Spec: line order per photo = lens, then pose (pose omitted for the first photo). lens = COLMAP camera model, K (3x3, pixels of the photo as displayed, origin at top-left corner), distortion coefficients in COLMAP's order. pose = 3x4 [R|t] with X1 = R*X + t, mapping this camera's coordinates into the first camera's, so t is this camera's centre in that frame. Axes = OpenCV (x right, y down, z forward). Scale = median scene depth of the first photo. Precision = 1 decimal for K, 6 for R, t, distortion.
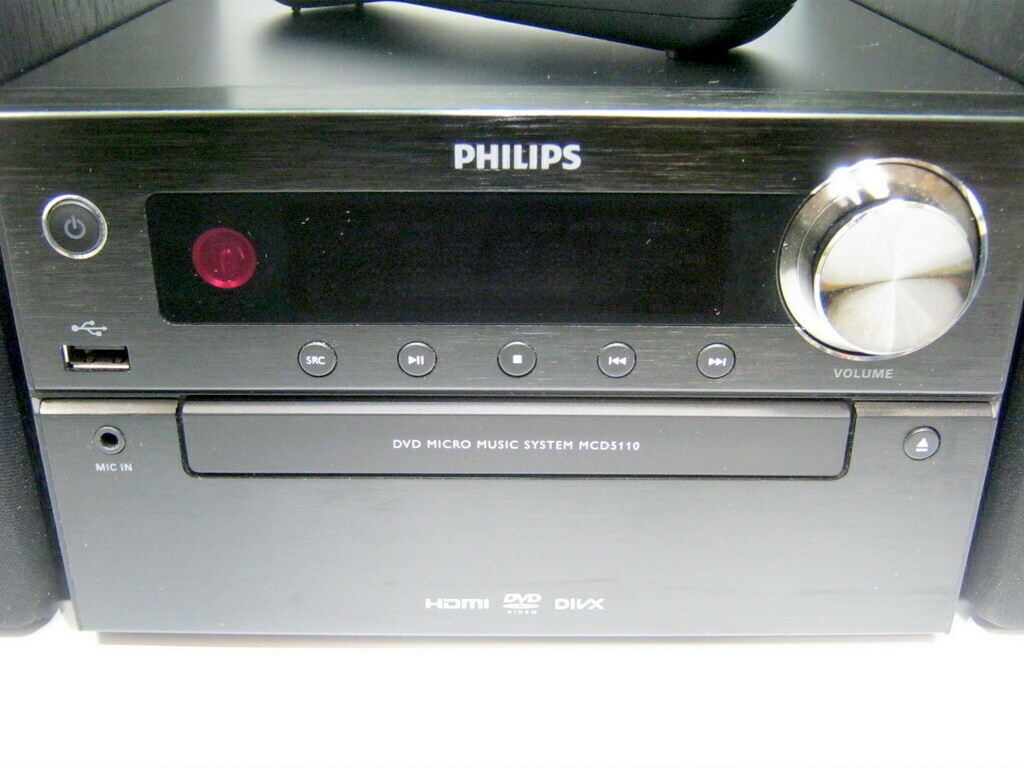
lens RADIAL K [[1128.8, 0, 512.2], [0, 1128.8, 384.1], [0, 0, 1]] dist [-0.120649, 0.000000]
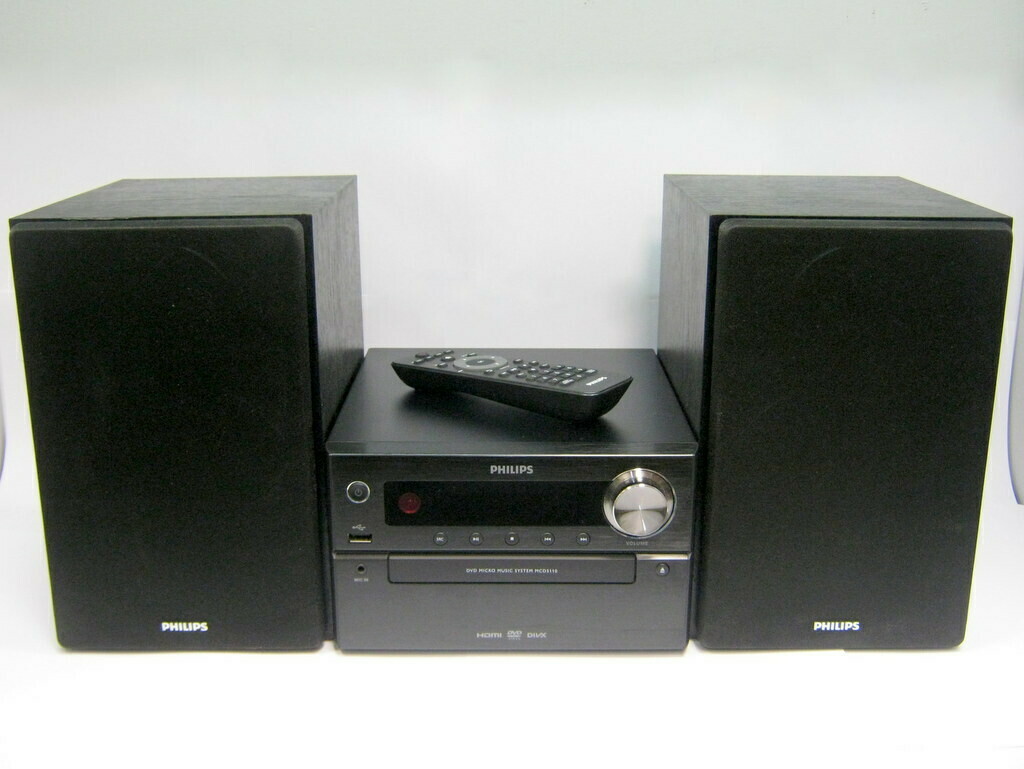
lens RADIAL K [[1128.8, 0, 512.2], [0, 1128.8, 385.0], [0, 0, 1]] dist [-0.120649, 0.000000]
pose [[0.999991, -0.002954, -0.003146, 0.014666], [0.002313, 0.982364, -0.186964, 0.125714], [0.003643, 0.186955, 0.982362, -1.817427]]
